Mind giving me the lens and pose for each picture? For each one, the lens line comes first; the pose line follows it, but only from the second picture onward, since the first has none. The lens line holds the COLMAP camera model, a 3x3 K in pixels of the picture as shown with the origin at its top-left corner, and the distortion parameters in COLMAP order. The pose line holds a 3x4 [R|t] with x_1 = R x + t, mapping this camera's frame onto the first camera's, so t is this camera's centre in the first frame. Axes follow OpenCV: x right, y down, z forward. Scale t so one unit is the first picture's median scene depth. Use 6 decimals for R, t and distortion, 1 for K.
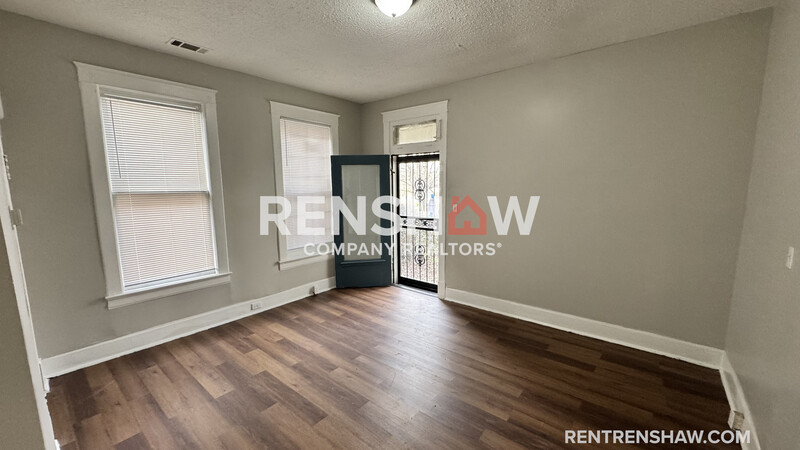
lens RADIAL K [[315.2, 0, 400.0], [0, 315.2, 225.0], [0, 0, 1]] dist [0.000132, 0.000119]
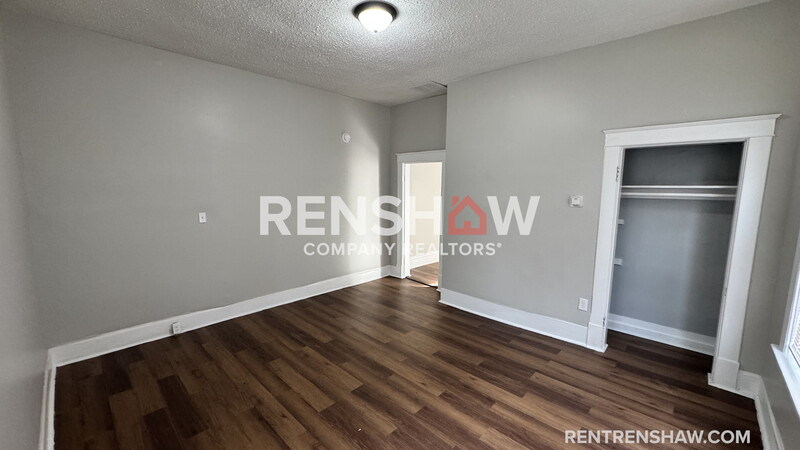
lens RADIAL K [[315.2, 0, 400.0], [0, 315.2, 225.0], [0, 0, 1]] dist [0.000132, 0.000119]
pose [[-0.996897, -0.013504, 0.077549, -0.160009], [0.006189, 0.968678, 0.248243, -0.227120], [-0.078472, 0.247953, -0.965589, 1.817286]]
